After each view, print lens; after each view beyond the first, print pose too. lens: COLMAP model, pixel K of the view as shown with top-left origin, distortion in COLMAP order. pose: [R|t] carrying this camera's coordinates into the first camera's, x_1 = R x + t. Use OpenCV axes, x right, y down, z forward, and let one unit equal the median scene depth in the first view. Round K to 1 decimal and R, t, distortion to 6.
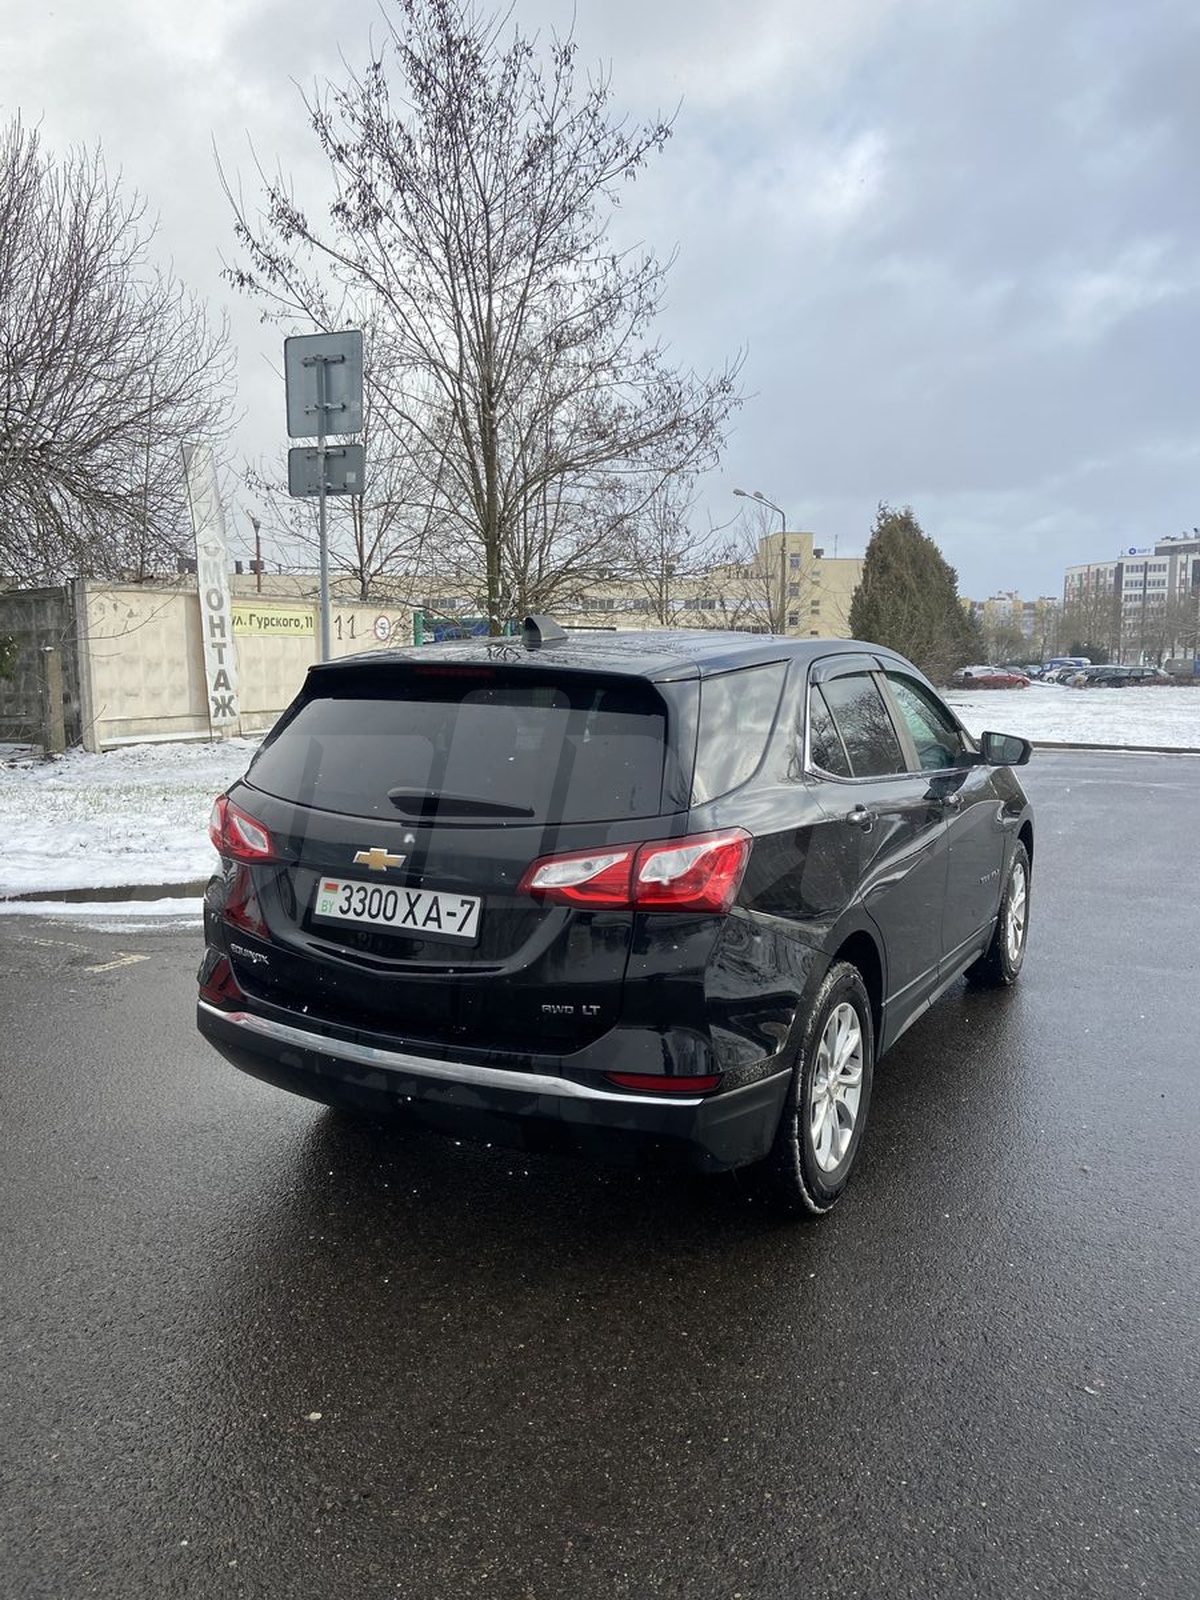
lens RADIAL K [[1186.7, 0, 599.4], [0, 1186.7, 790.2], [0, 0, 1]] dist [0.120210, -0.133273]
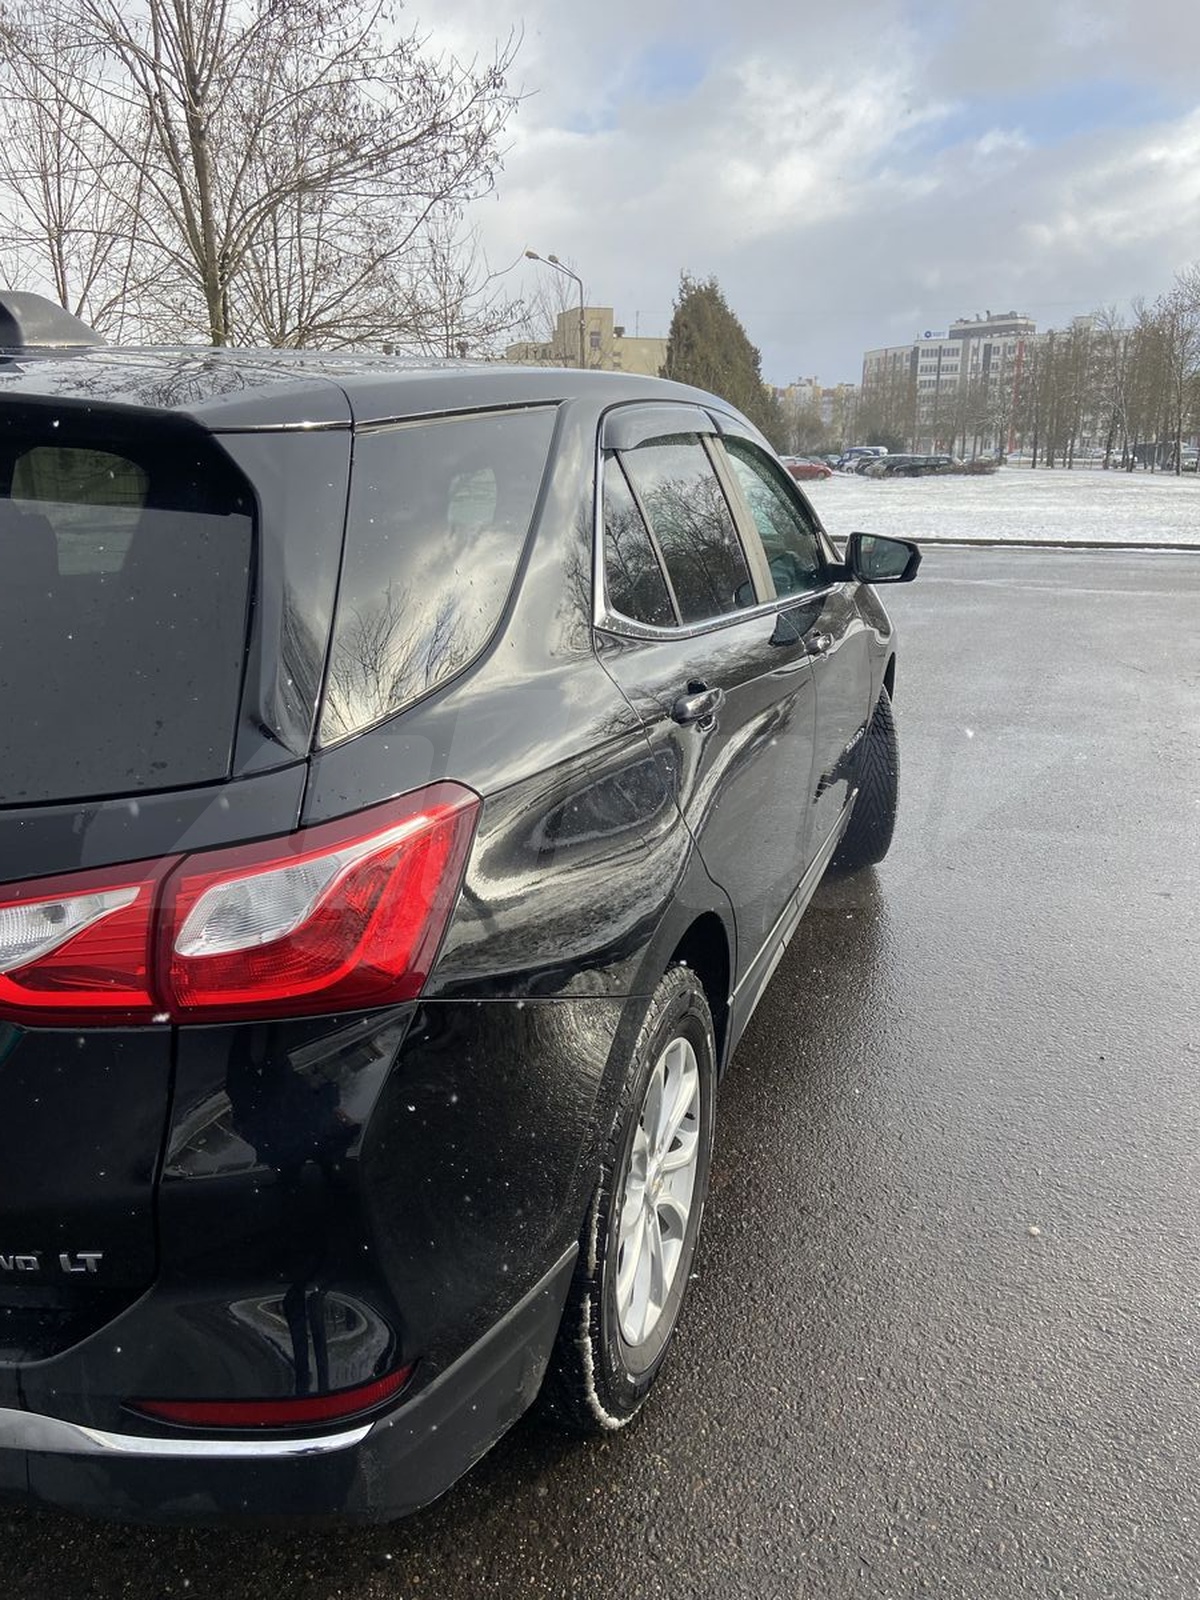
lens RADIAL K [[1186.7, 0, 599.4], [0, 1186.7, 790.2], [0, 0, 1]] dist [0.120210, -0.133273]
pose [[0.986836, -0.047112, 0.154708, 0.020766], [0.020737, 0.985593, 0.167856, -0.007642], [-0.160388, -0.162438, 0.973596, 0.110606]]
